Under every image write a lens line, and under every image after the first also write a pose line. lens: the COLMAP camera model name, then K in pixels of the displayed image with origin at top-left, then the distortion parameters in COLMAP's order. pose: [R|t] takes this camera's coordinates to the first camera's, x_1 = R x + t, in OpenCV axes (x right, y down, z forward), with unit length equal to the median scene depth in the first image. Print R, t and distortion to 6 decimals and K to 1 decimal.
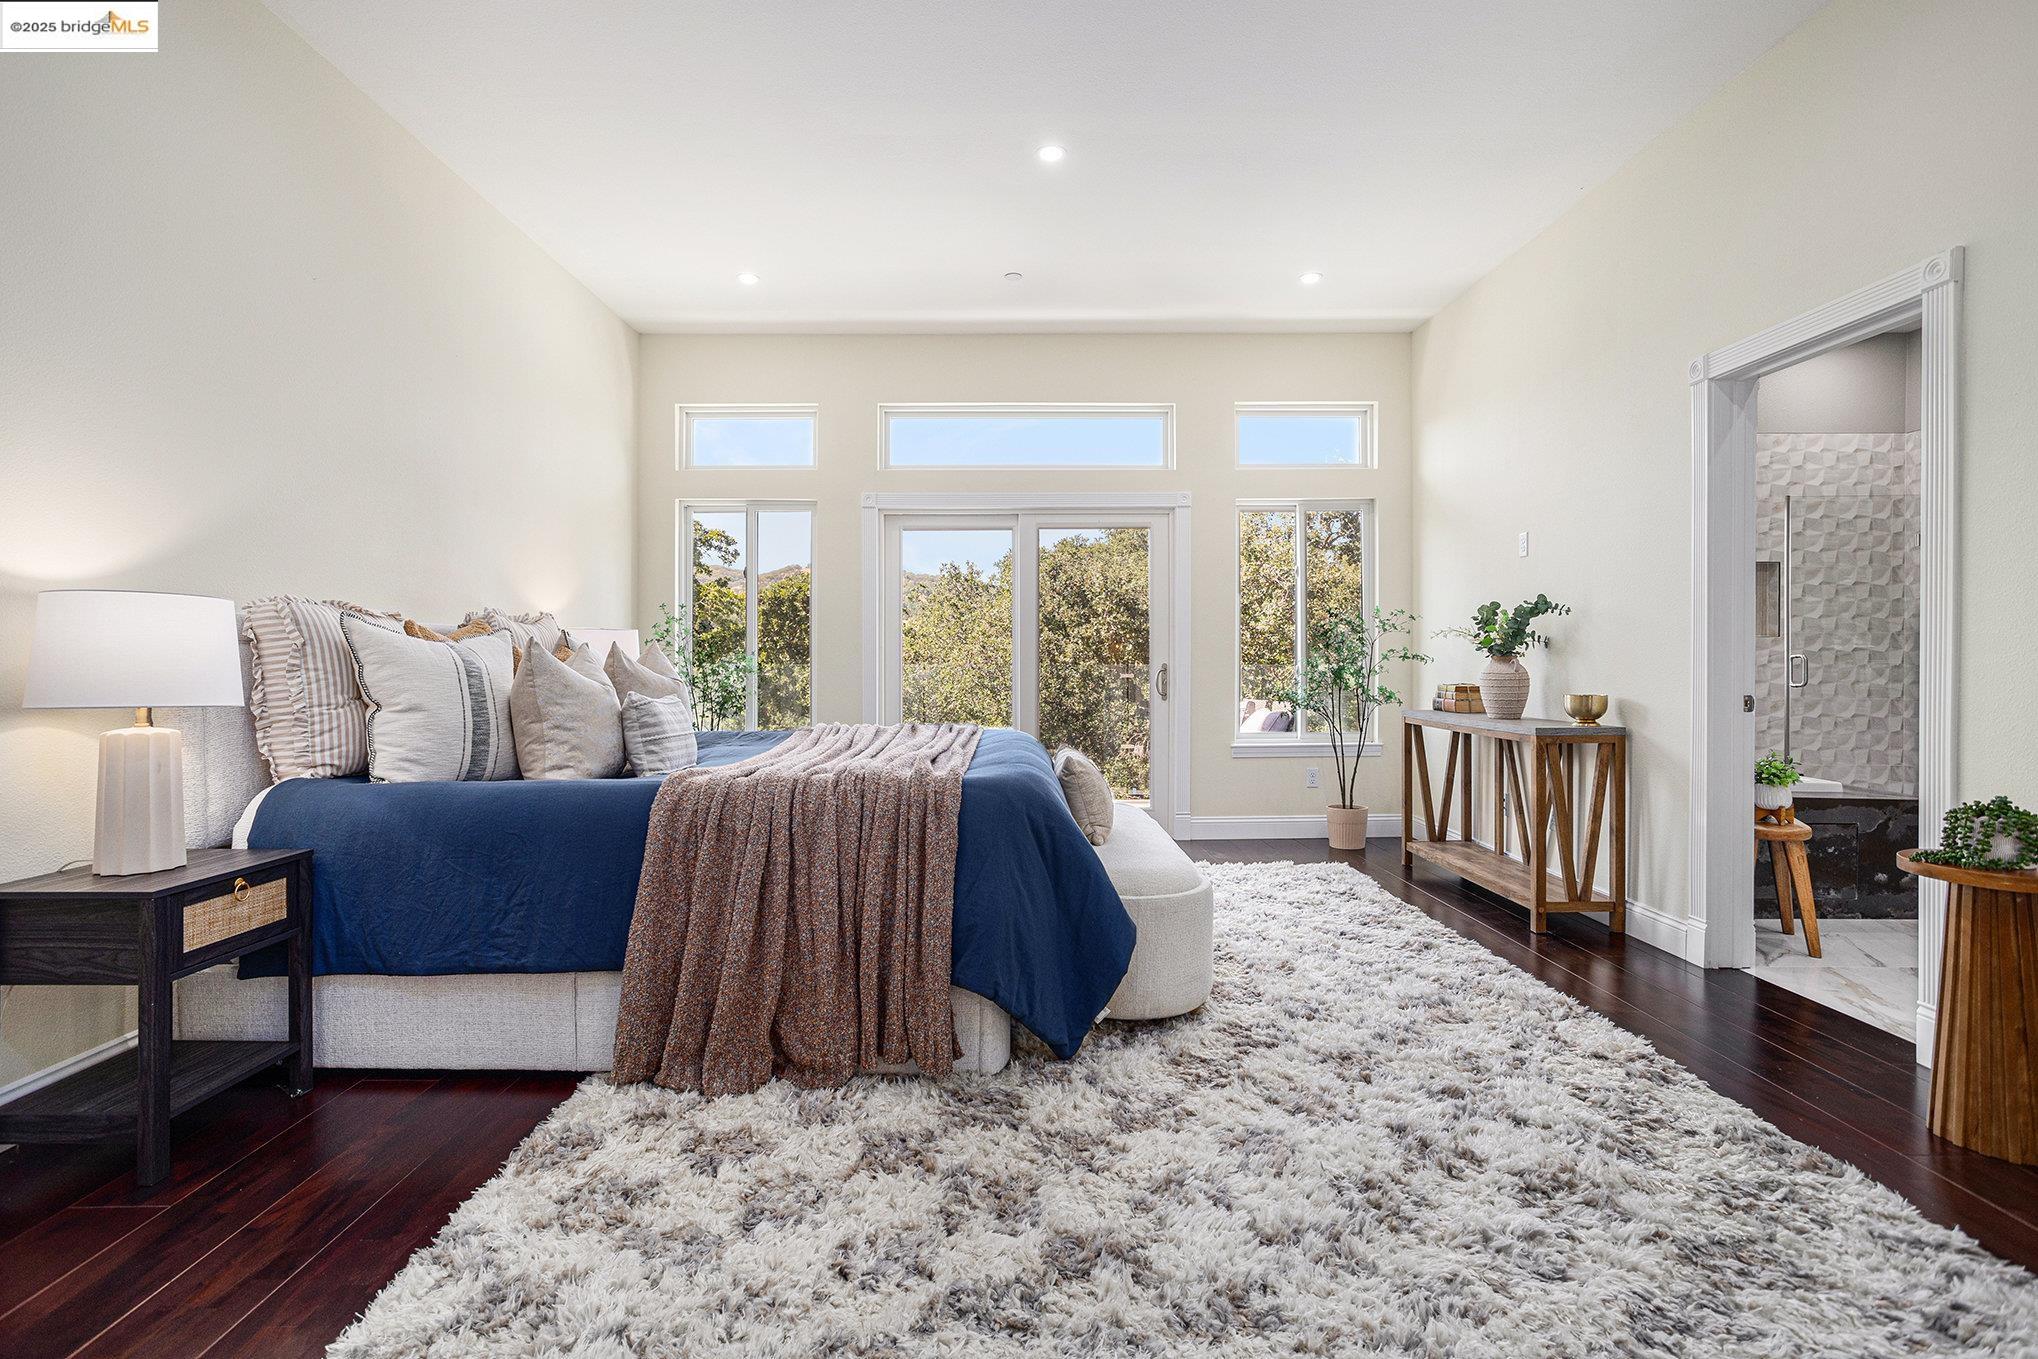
lens RADIAL K [[990.9, 0, 1016.9], [0, 990.9, 663.0], [0, 0, 1]] dist [-0.014919, 0.001492]
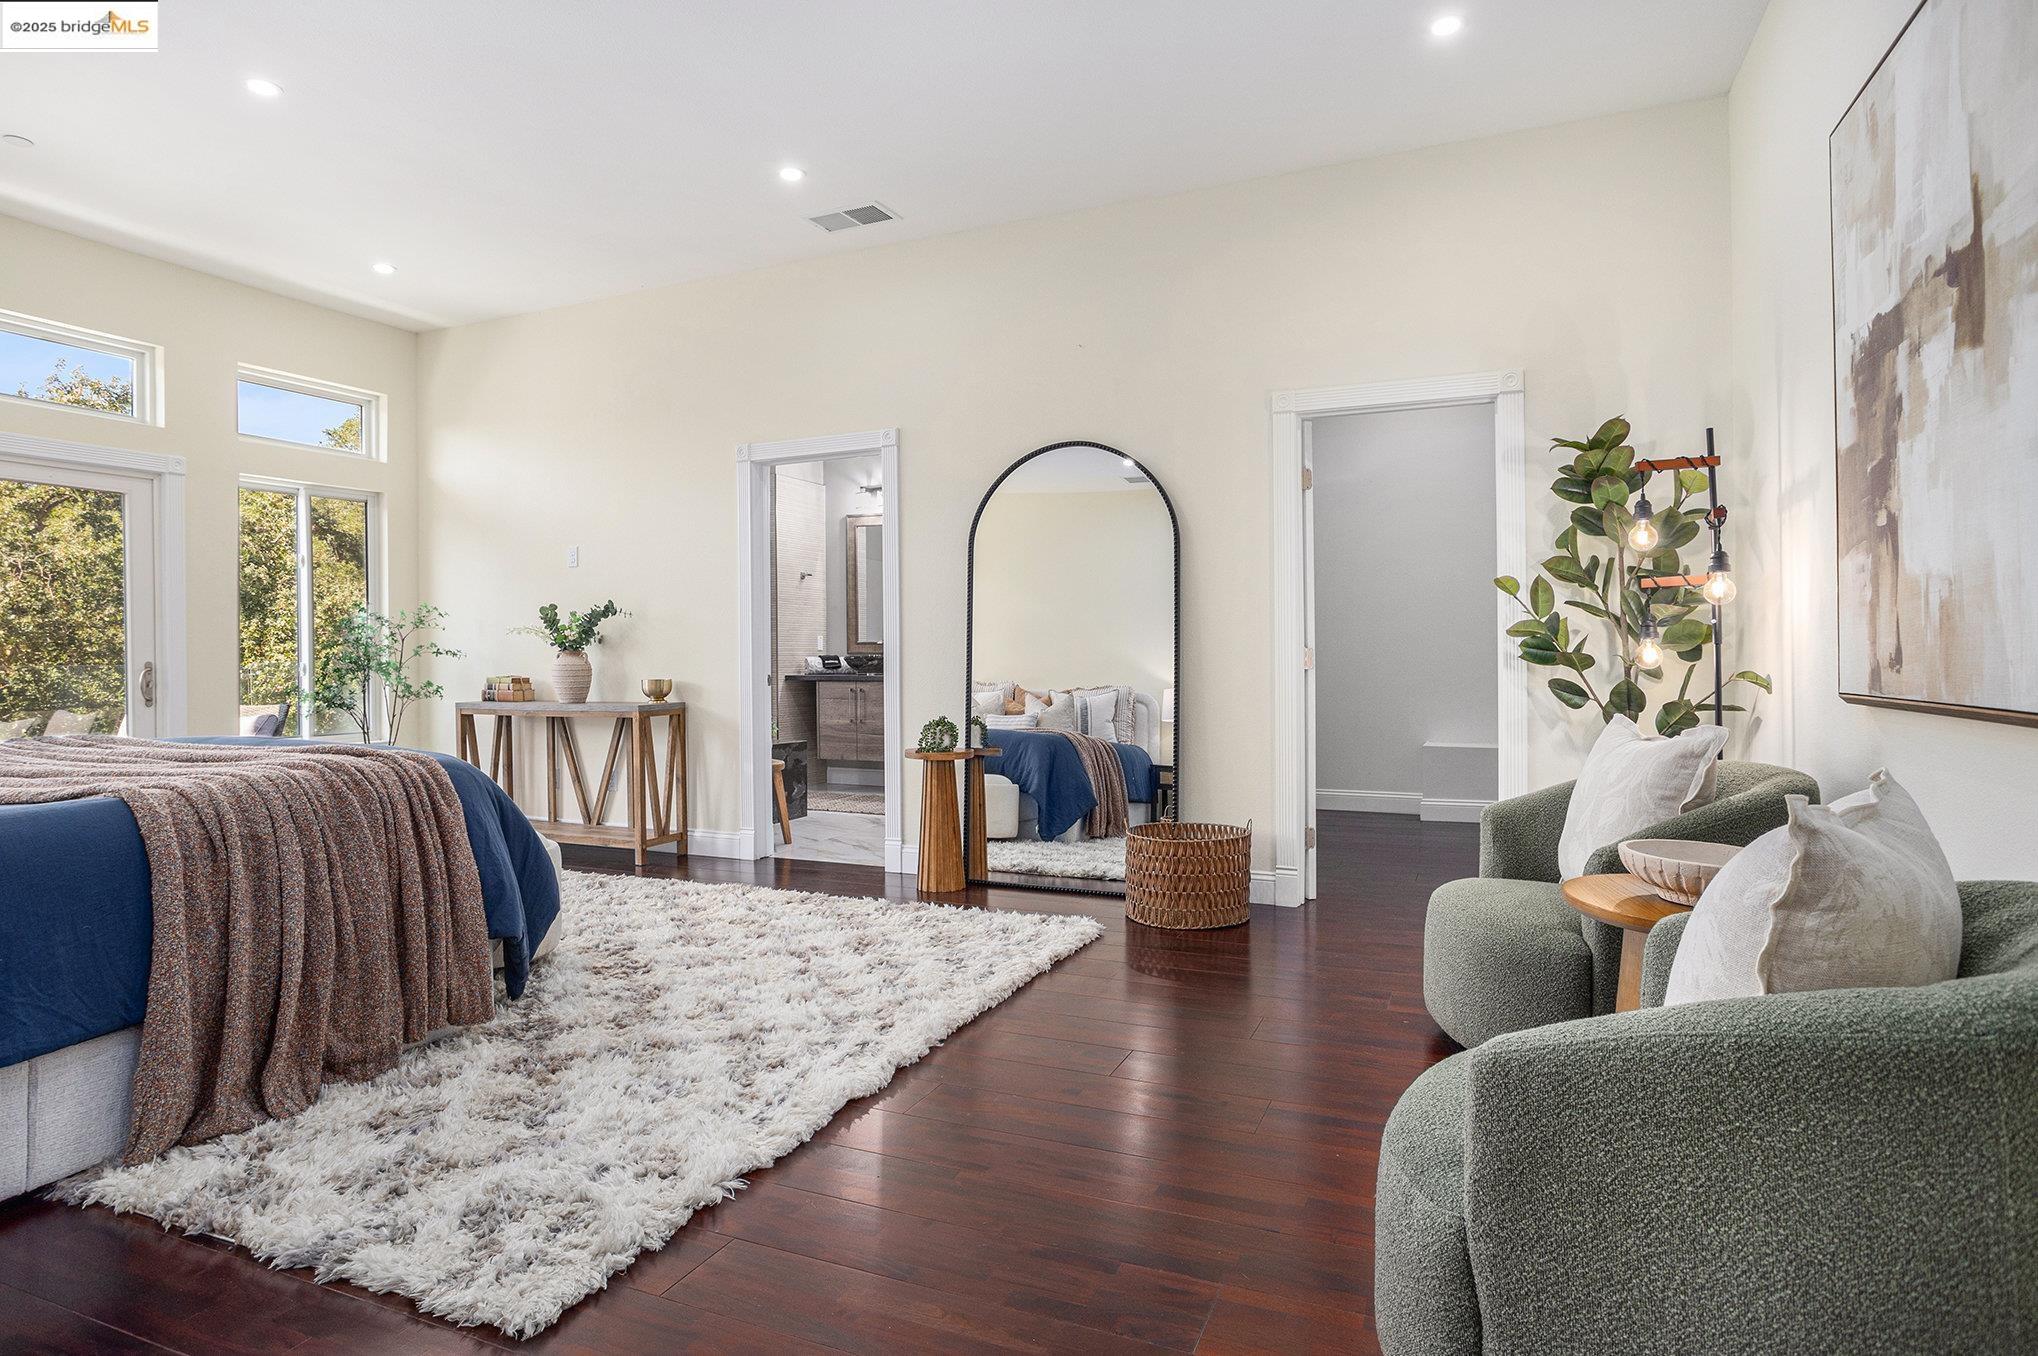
lens RADIAL K [[1130.6, 0, 1017.1], [0, 1130.6, 672.0], [0, 0, 1]] dist [-0.000008, 0.000061]
pose [[0.385608, -0.014413, 0.922550, -0.640354], [0.013268, 0.999861, 0.010075, 0.013793], [-0.922568, 0.008356, 0.385745, -0.024211]]
